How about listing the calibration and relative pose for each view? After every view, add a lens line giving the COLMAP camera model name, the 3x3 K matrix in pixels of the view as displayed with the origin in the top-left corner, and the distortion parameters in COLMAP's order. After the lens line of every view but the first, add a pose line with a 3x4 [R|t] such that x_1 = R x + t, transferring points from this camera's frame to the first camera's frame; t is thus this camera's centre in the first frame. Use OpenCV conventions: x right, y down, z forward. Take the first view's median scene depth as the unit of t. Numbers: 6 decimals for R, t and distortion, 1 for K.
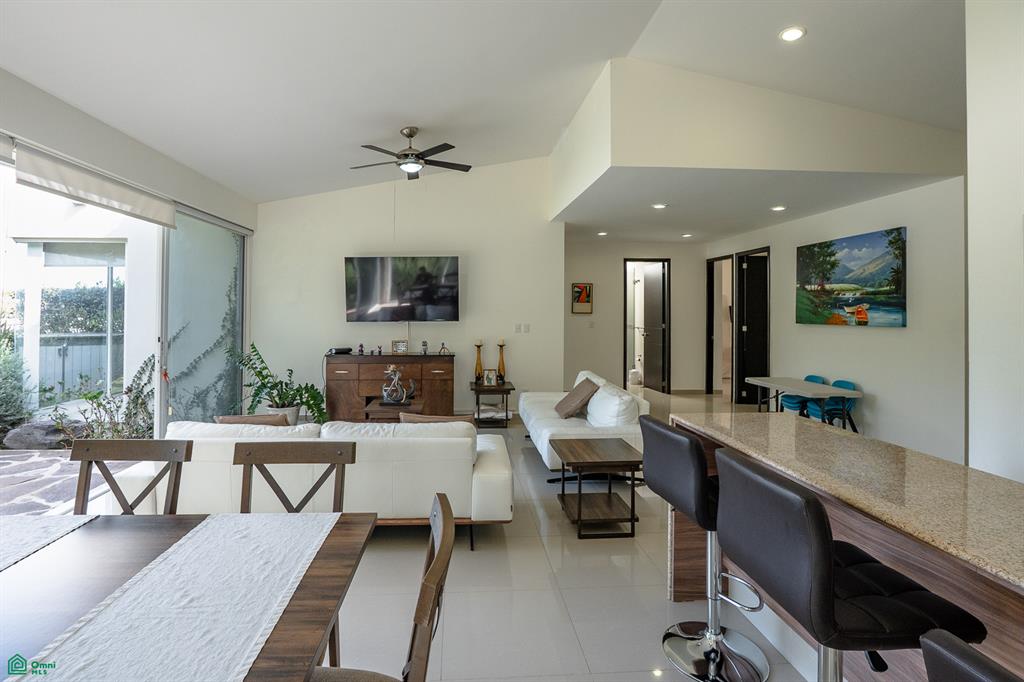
lens RADIAL K [[479.2, 0, 507.4], [0, 479.2, 306.5], [0, 0, 1]] dist [-0.000084, 0.000007]
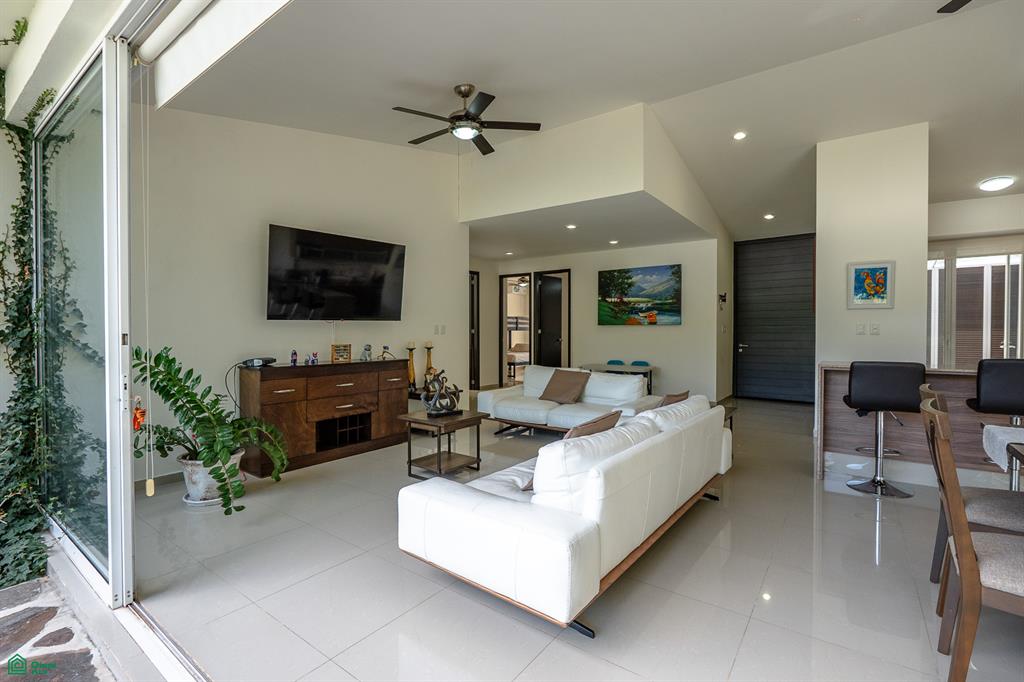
lens RADIAL K [[458.6, 0, 513.1], [0, 458.6, 338.3], [0, 0, 1]] dist [0.000365, -0.000004]
pose [[0.656529, -0.017107, 0.754107, -0.626450], [-0.003417, 0.999665, 0.025651, 0.042757], [-0.754293, -0.019417, 0.656251, 0.322434]]
